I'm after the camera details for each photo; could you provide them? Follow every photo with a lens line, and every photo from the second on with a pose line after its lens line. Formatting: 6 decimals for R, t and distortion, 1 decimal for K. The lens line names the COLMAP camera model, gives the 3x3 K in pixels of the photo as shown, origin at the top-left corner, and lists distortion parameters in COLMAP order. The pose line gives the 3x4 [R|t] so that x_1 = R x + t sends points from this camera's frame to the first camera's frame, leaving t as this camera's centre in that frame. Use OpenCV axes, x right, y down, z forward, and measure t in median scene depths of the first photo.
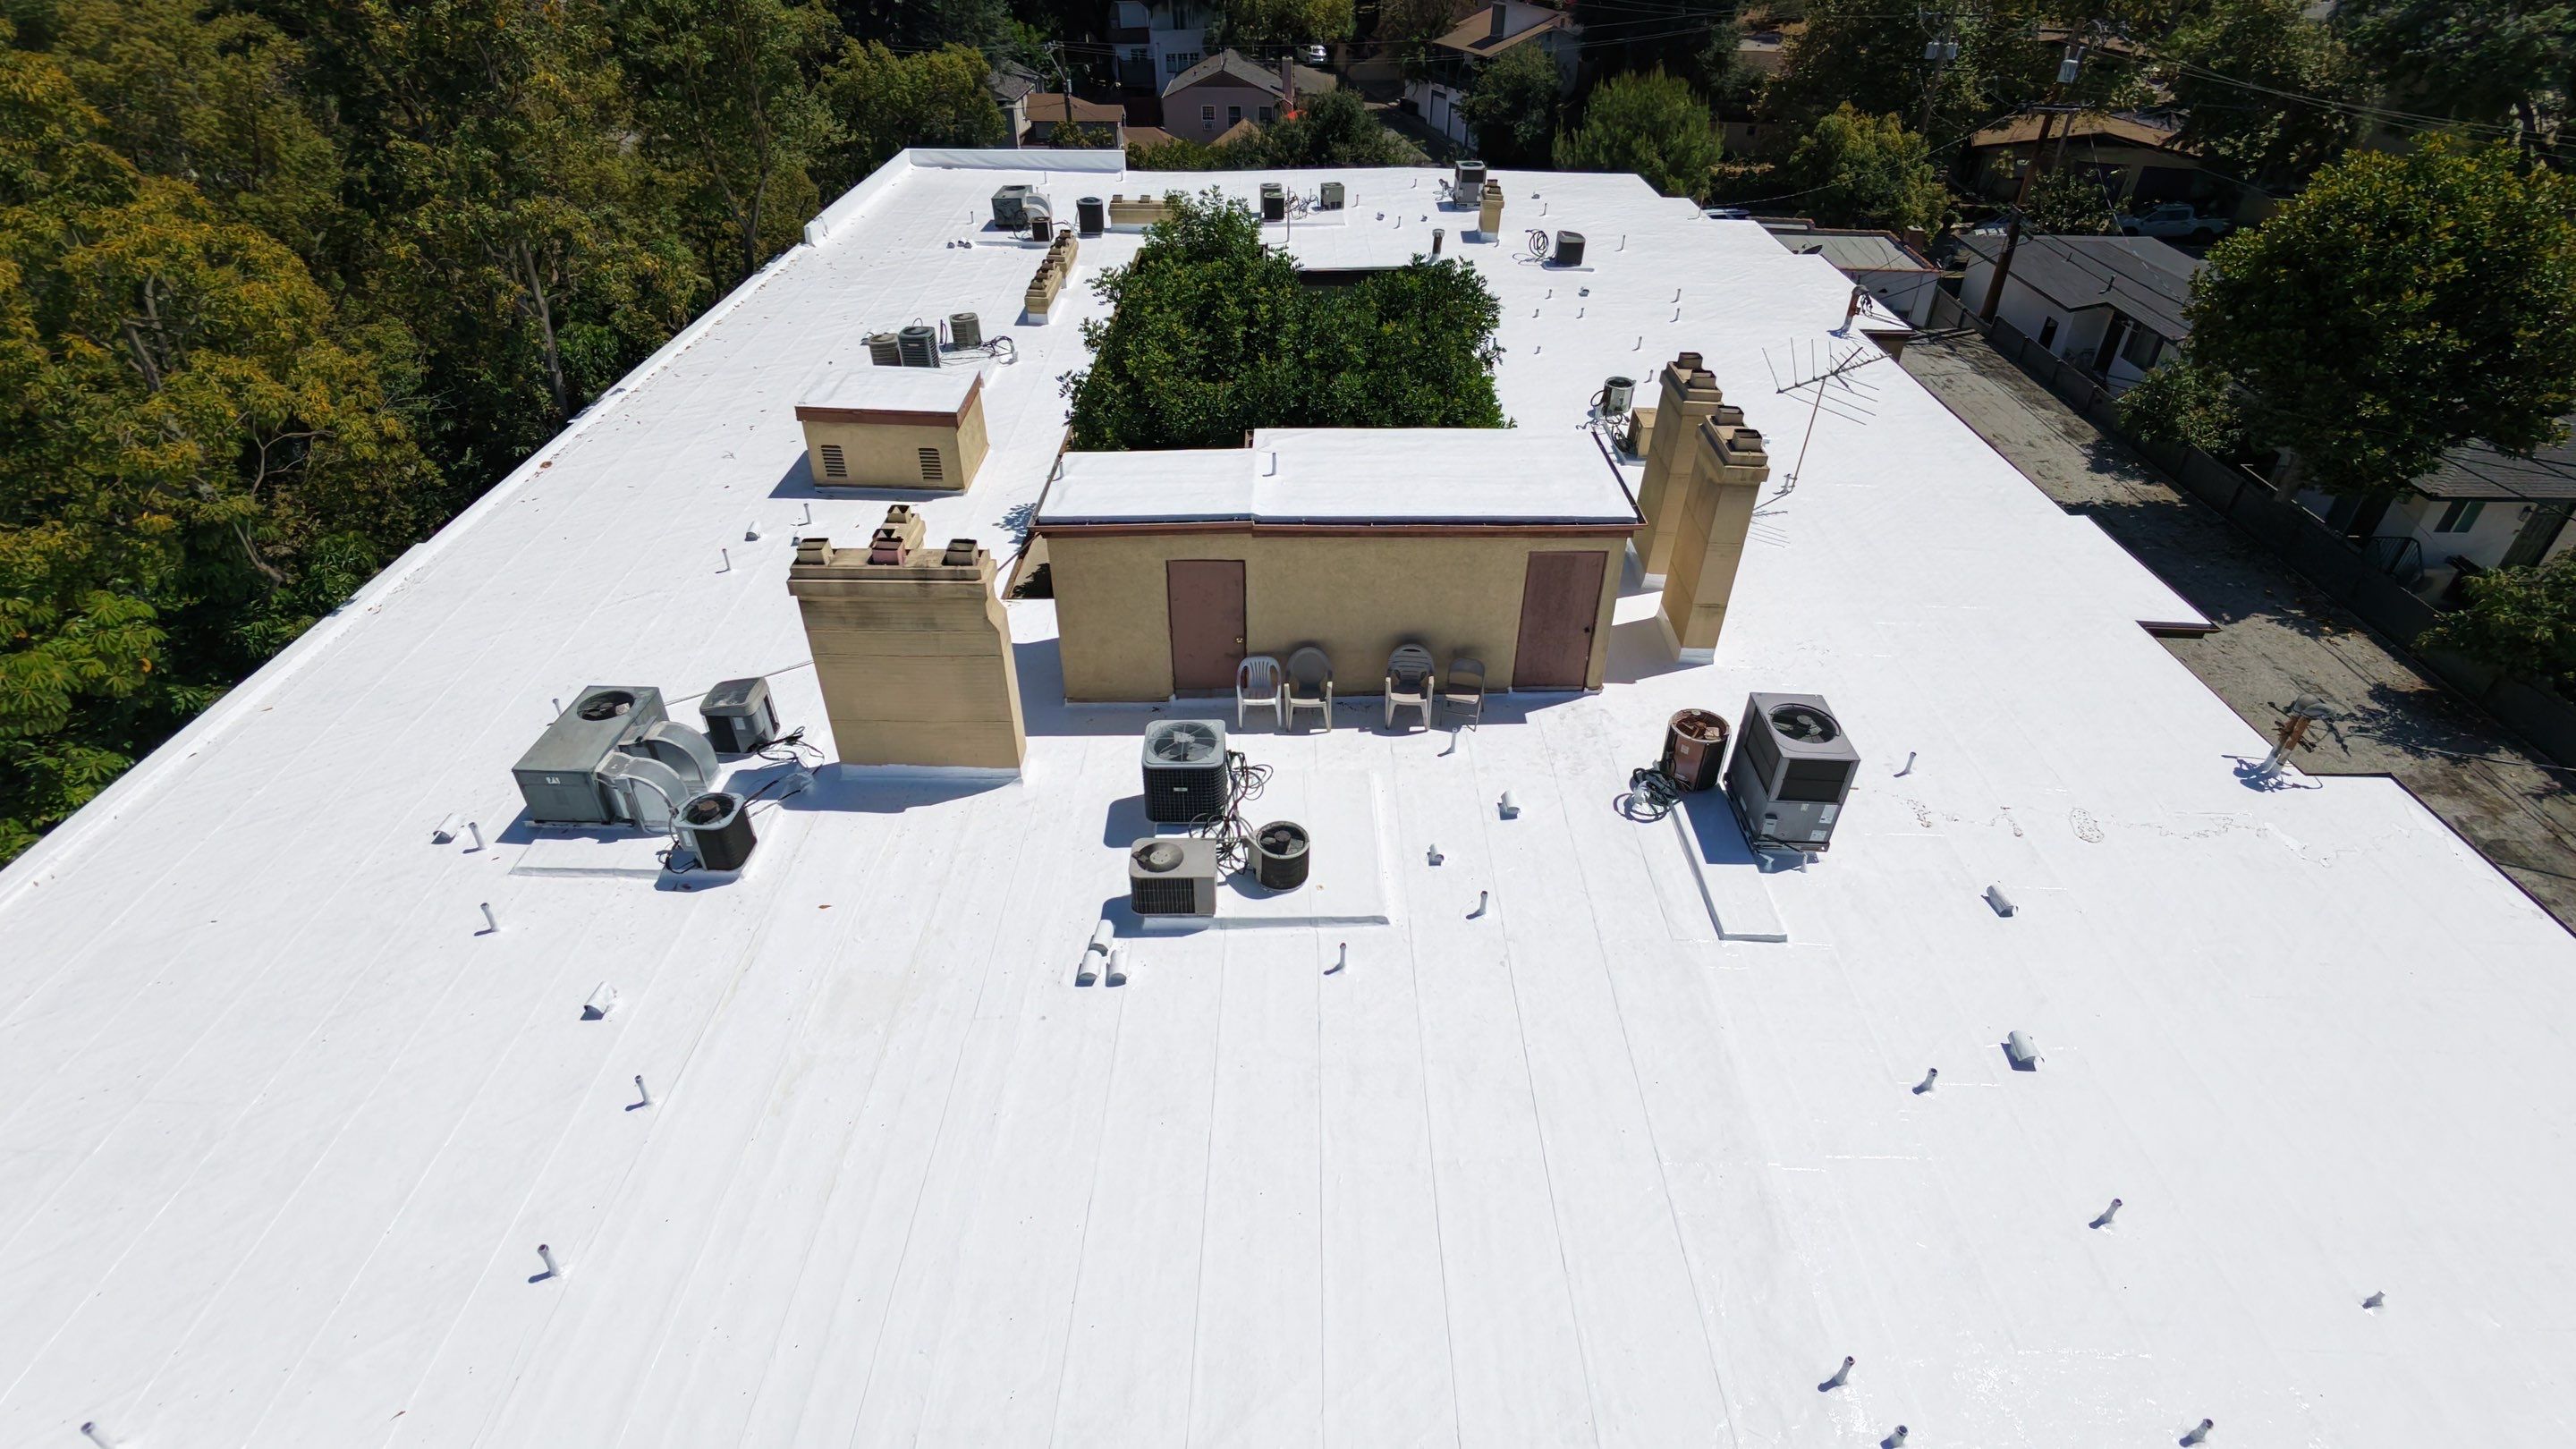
lens RADIAL K [[1246.2, 0, 1280.6], [0, 1246.2, 733.3], [0, 0, 1]] dist [-0.017800, -0.000685]
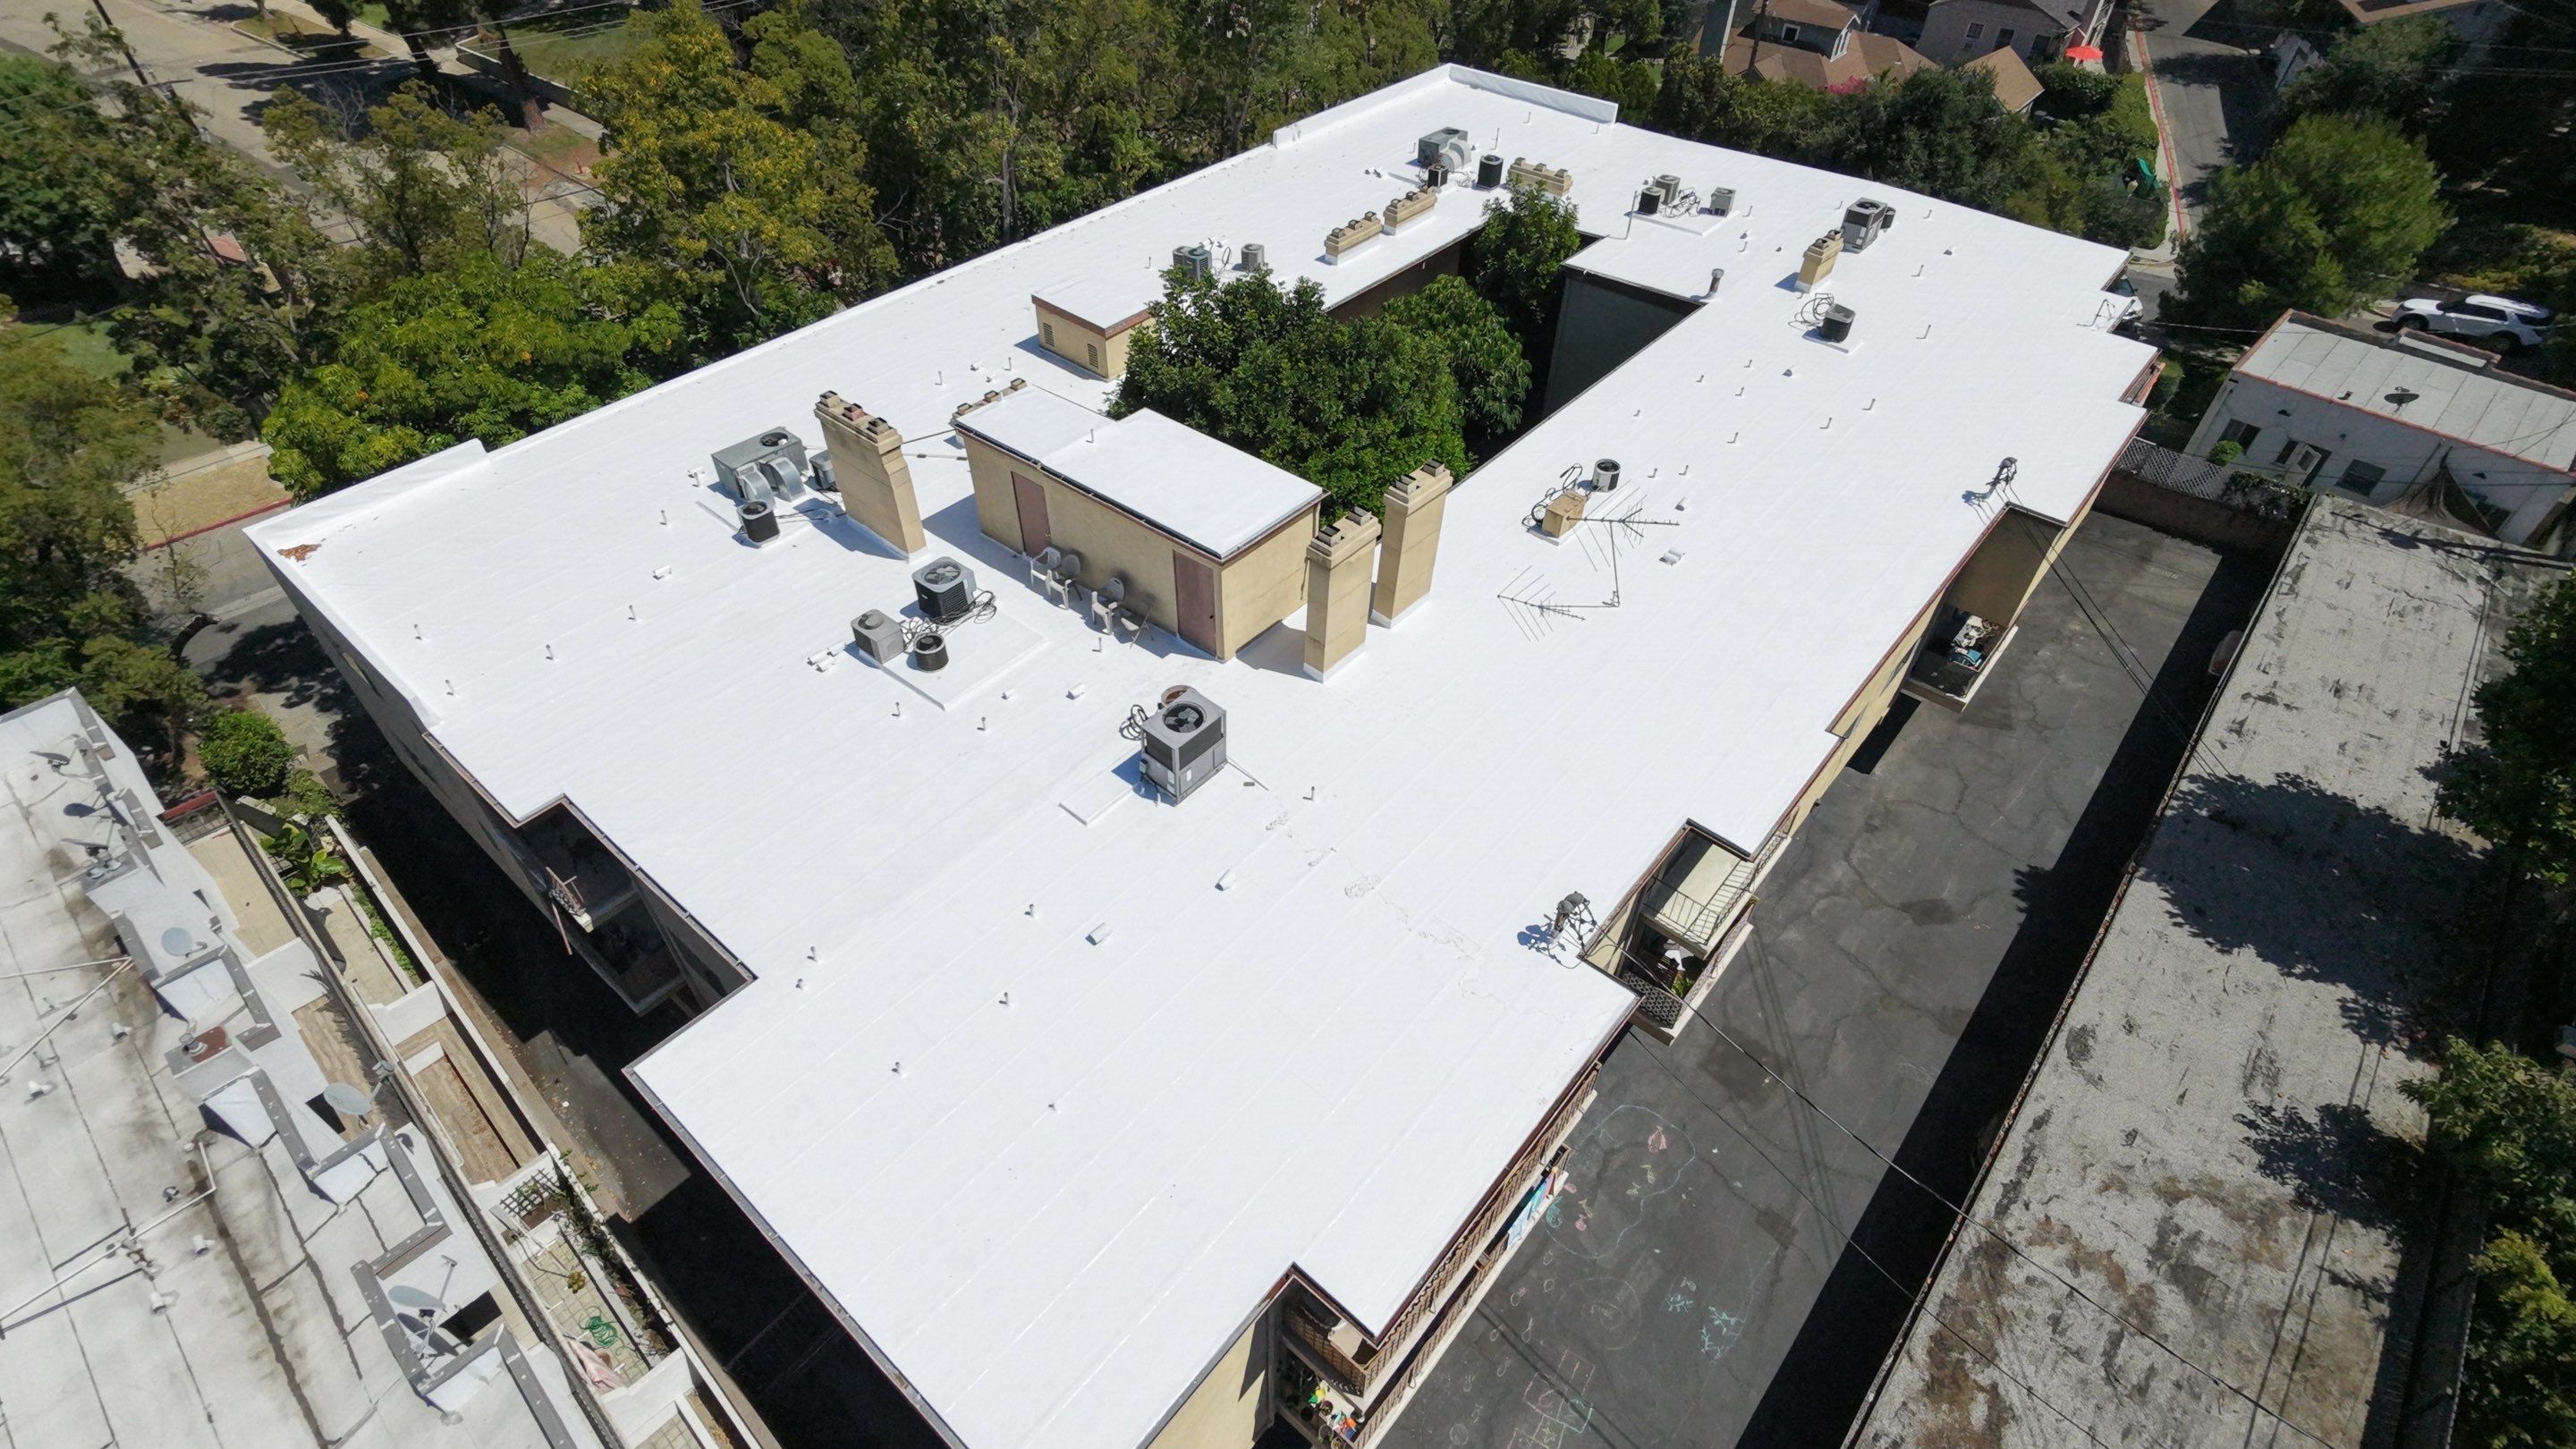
lens RADIAL K [[1246.2, 0, 1280.6], [0, 1246.2, 733.3], [0, 0, 1]] dist [-0.017800, -0.000685]
pose [[0.766975, 0.445956, -0.461381, 0.776060], [-0.377485, 0.895019, 0.237586, -0.251979], [0.518897, -0.008058, 0.854799, -0.153747]]
